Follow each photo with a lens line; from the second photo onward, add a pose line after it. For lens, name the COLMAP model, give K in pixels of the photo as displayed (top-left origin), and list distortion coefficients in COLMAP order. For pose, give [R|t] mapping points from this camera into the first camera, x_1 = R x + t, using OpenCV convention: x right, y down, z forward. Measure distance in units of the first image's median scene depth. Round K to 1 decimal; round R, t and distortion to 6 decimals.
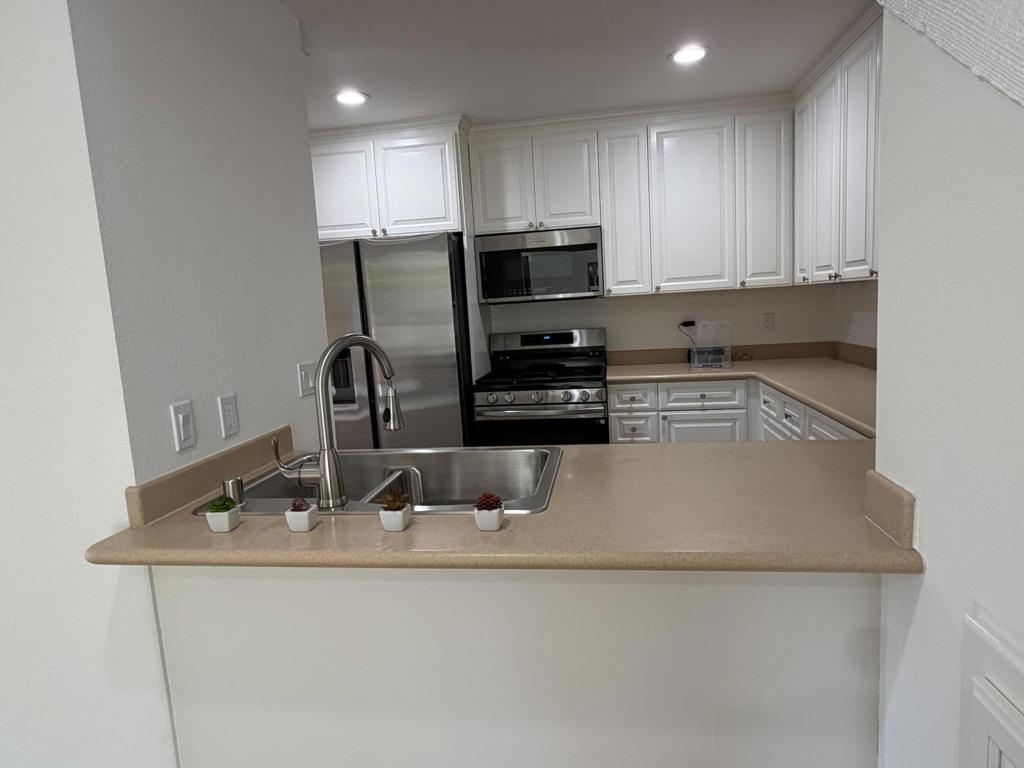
lens RADIAL K [[586.0, 0, 507.1], [0, 586.0, 378.8], [0, 0, 1]] dist [-0.022986, -0.000558]
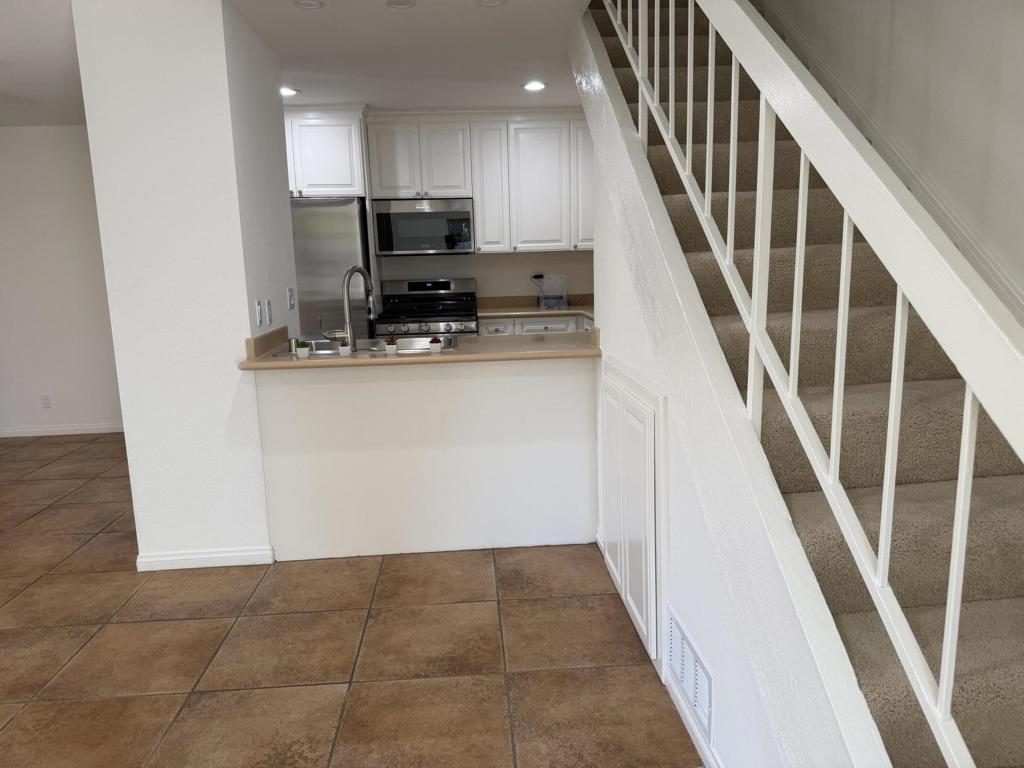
lens RADIAL K [[723.5, 0, 516.7], [0, 723.5, 390.9], [0, 0, 1]] dist [0.040156, -0.063492]
pose [[0.971083, -0.008534, 0.238591, -0.132999], [-0.002484, 0.998946, 0.045841, 0.092901], [-0.238731, -0.045109, 0.970037, -0.606837]]
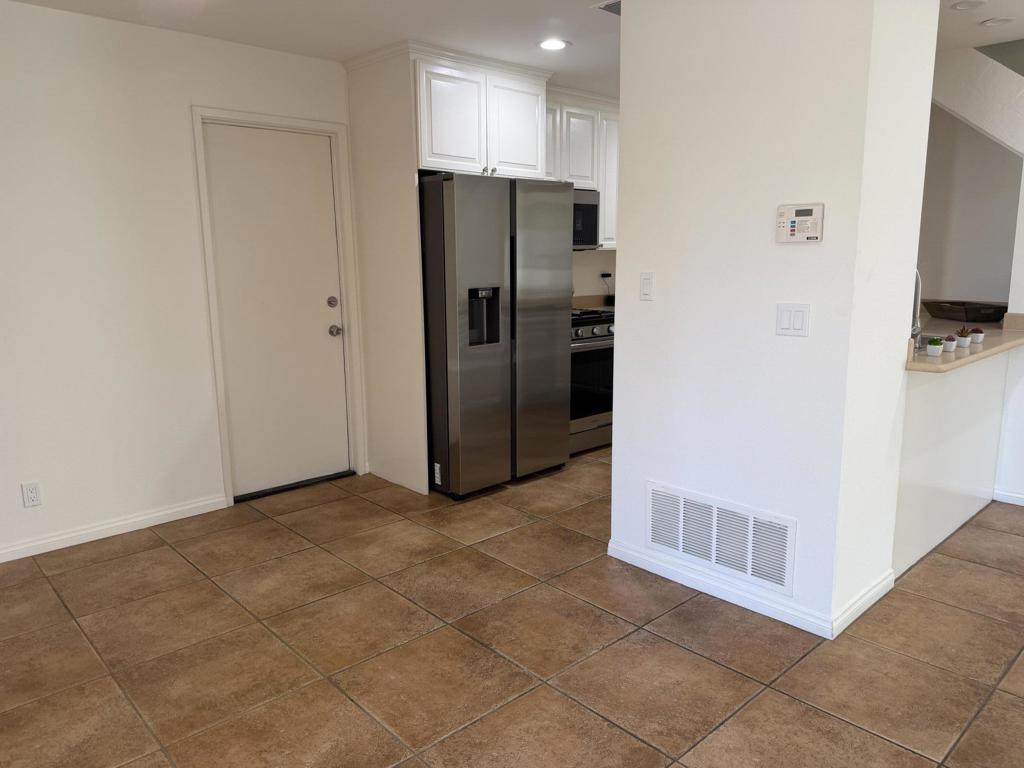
lens RADIAL K [[723.5, 0, 509.7], [0, 723.5, 387.8], [0, 0, 1]] dist [0.040156, -0.063492]
pose [[0.607297, -0.091514, 0.789186, -1.174113], [0.071063, 0.995619, 0.060767, 0.041690], [-0.791290, 0.019178, 0.611140, 0.226747]]
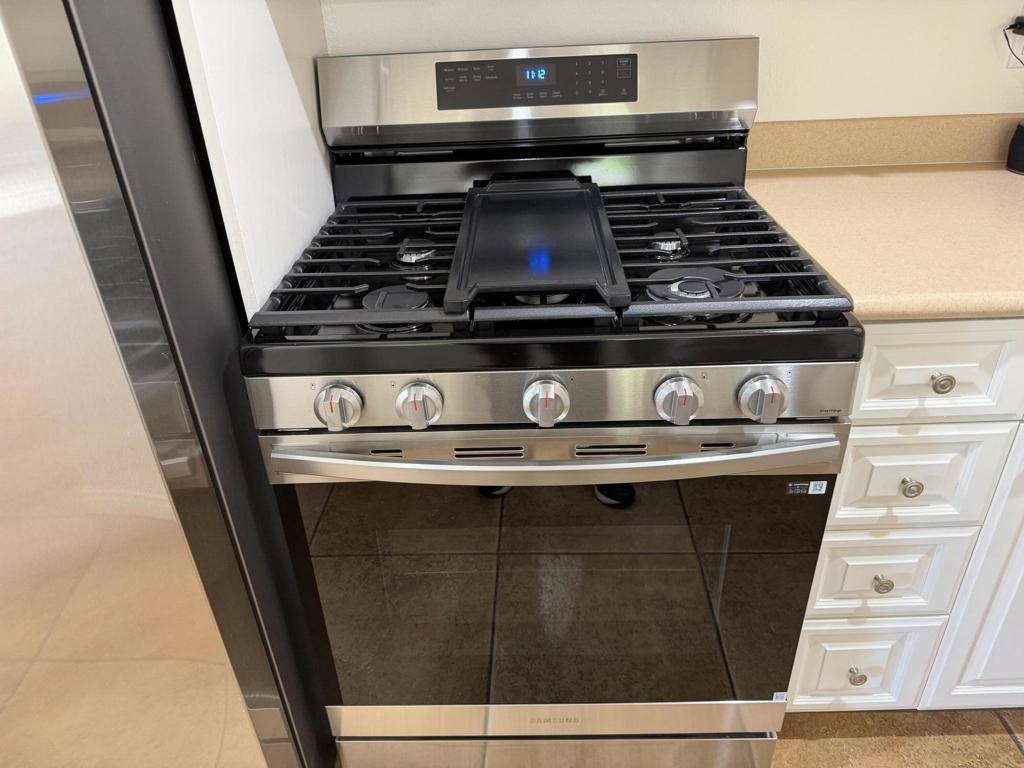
lens RADIAL K [[723.5, 0, 504.8], [0, 723.5, 386.6], [0, 0, 1]] dist [0.040156, -0.063492]
pose [[0.988611, -0.063328, 0.136522, -0.000273], [0.006222, 0.923580, 0.383356, -0.074025], [-0.150366, -0.378141, 0.913455, 0.716576]]
